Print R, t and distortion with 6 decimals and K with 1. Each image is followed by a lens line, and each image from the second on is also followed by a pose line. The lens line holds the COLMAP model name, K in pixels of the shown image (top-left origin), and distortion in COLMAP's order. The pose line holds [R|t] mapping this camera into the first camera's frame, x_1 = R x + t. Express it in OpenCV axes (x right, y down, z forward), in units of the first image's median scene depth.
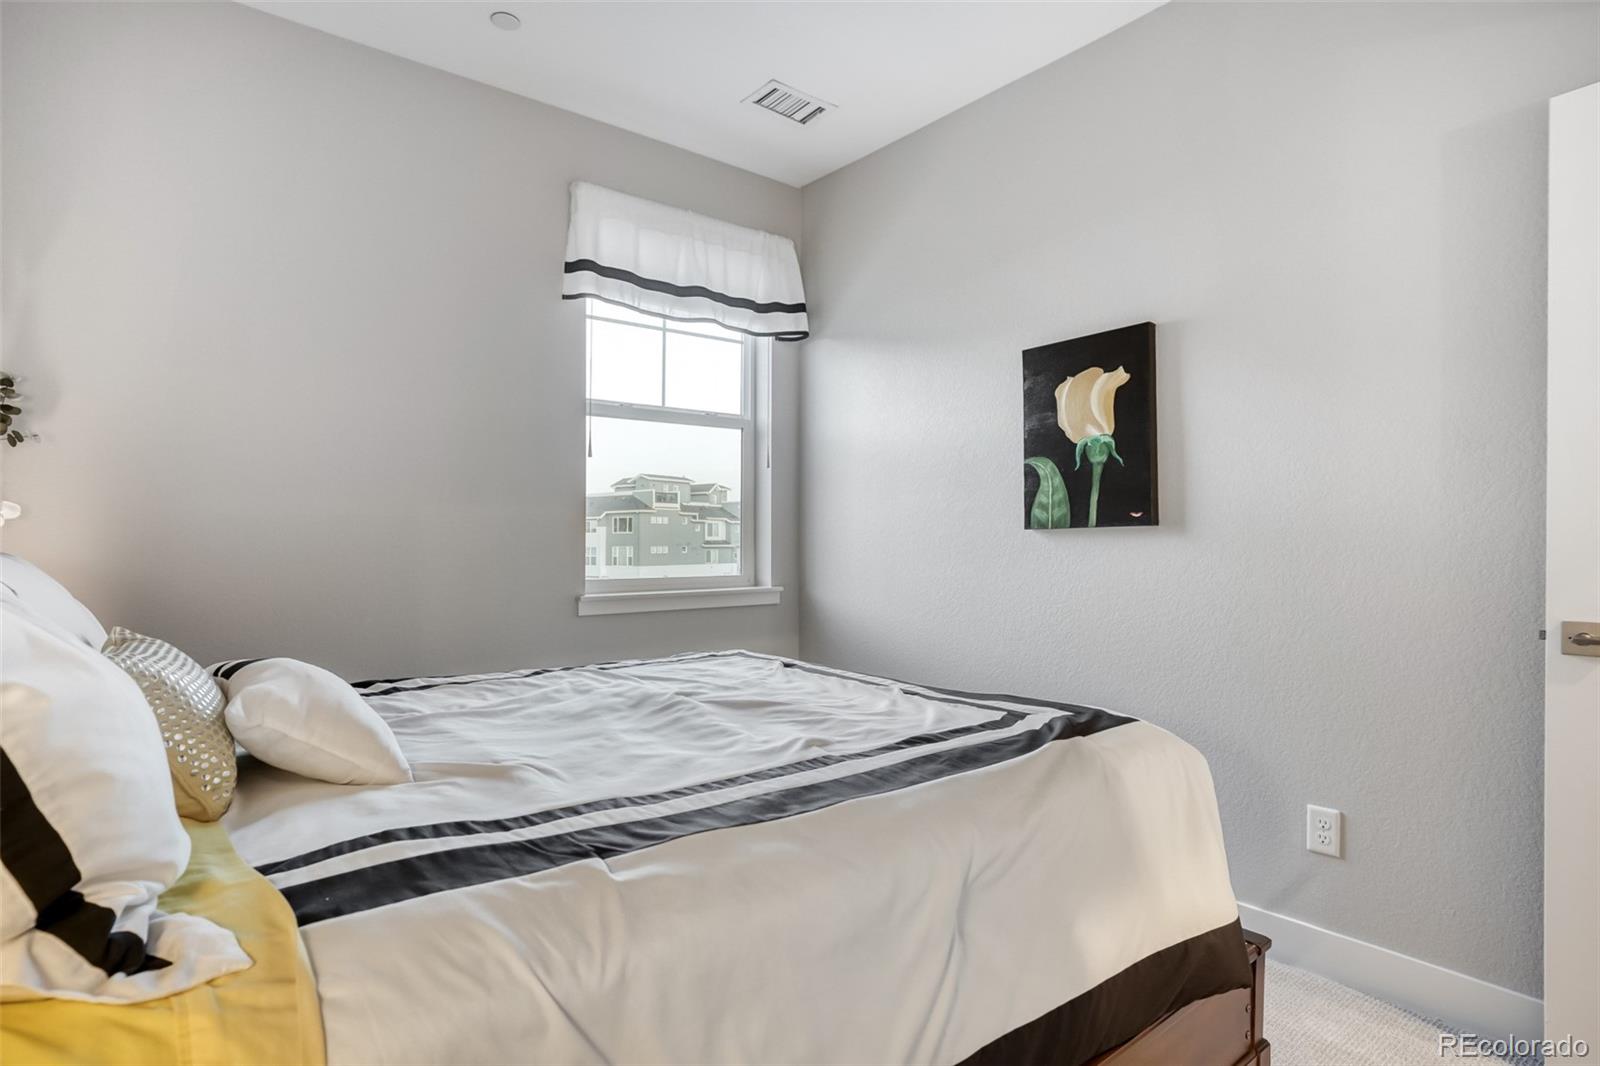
lens RADIAL K [[830.4, 0, 797.1], [0, 830.4, 534.2], [0, 0, 1]] dist [-0.055701, 0.025761]
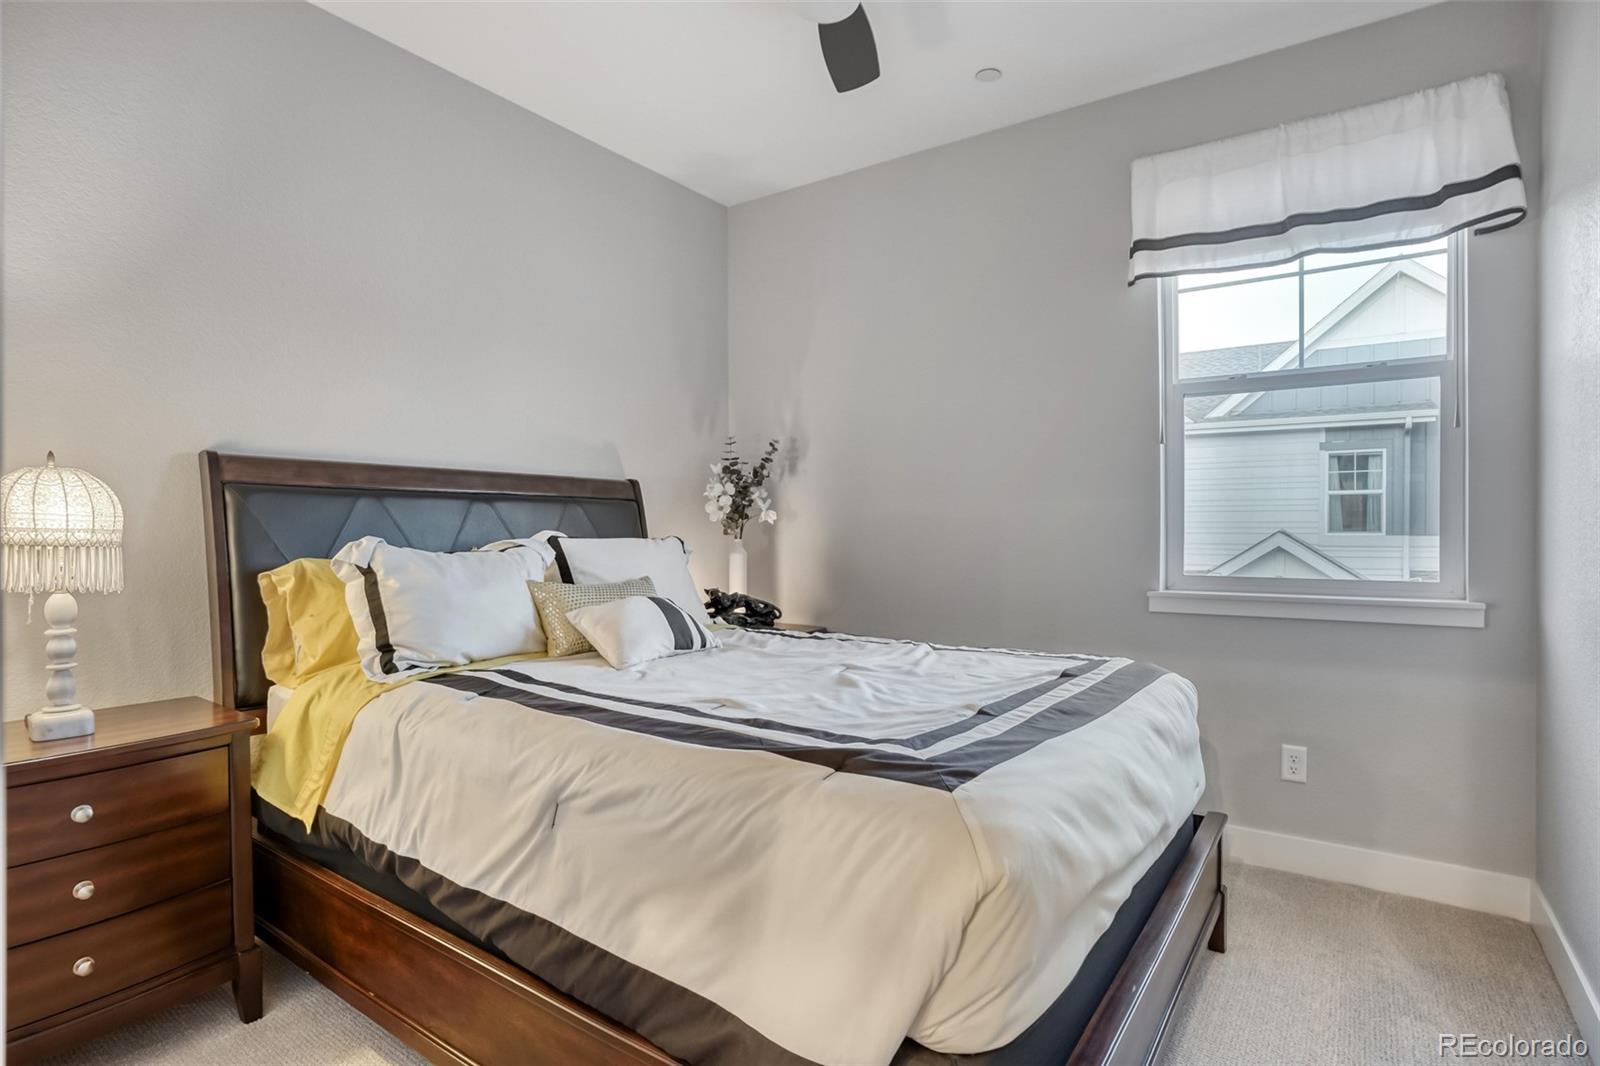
lens RADIAL K [[830.4, 0, 796.6], [0, 830.4, 531.1], [0, 0, 1]] dist [-0.055701, 0.025761]
pose [[0.276957, -0.000801, -0.960882, 0.488104], [0.002908, 0.999996, 0.000005, 0.004367], [0.960878, -0.002795, 0.276959, 0.312691]]
